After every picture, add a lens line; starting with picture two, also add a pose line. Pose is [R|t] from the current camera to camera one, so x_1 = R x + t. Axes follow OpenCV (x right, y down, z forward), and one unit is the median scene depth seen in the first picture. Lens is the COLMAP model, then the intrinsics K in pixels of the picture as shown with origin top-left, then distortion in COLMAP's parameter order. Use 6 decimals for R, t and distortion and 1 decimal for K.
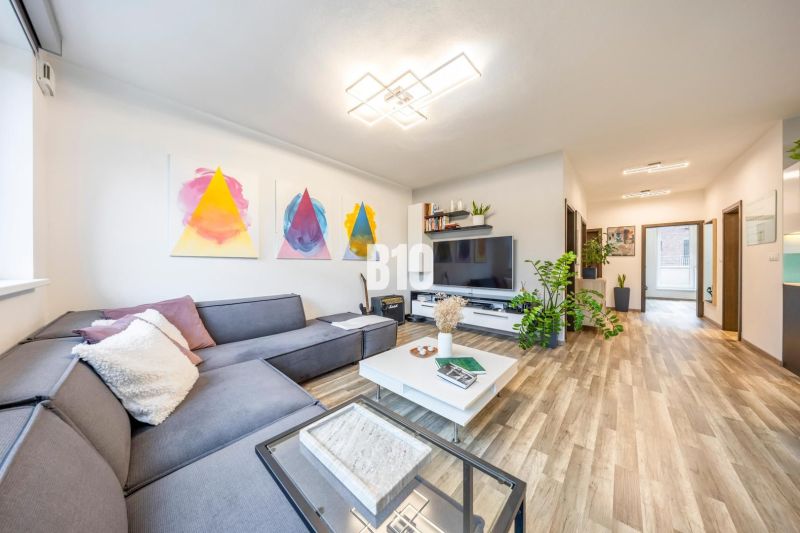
lens RADIAL K [[242.8, 0, 402.1], [0, 242.8, 267.0], [0, 0, 1]] dist [-0.011390, -0.000173]
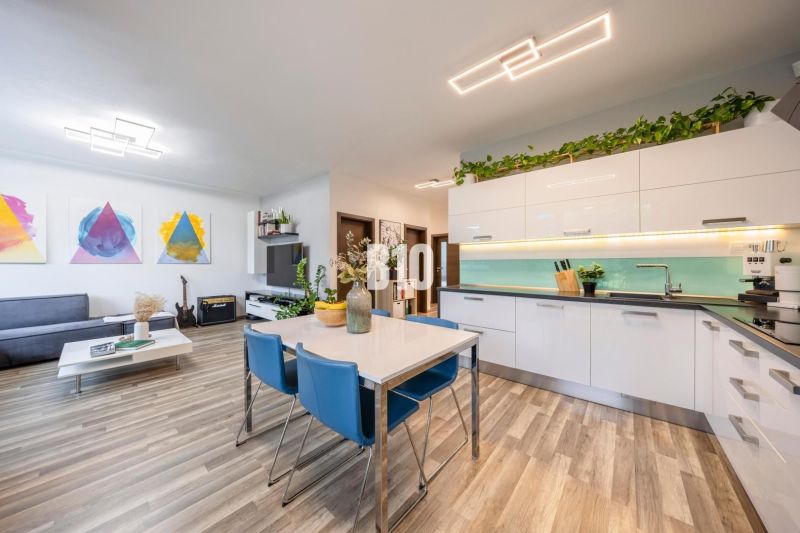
lens RADIAL K [[267.6, 0, 399.4], [0, 267.6, 264.2], [0, 0, 1]] dist [-0.002727, -0.000353]
pose [[0.999622, 0.001504, 0.027466, 0.916760], [-0.001361, 0.999985, -0.005218, -0.022665], [-0.027474, 0.005178, 0.999609, -0.290334]]
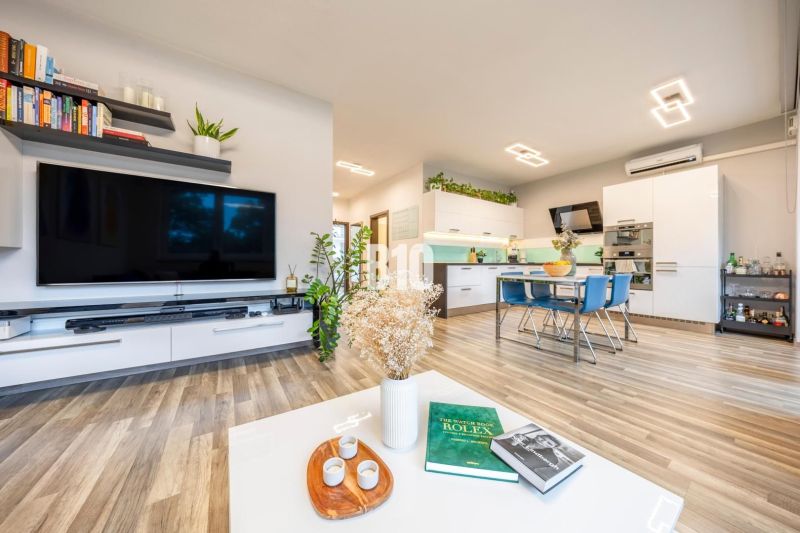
lens RADIAL K [[259.4, 0, 396.0], [0, 259.4, 265.9], [0, 0, 1]] dist [-0.010399, -0.000392]
pose [[0.247518, -0.006826, 0.968859, -0.127854], [-0.000868, 0.999973, 0.007266, 0.056754], [-0.968883, -0.002639, 0.247505, 0.541953]]
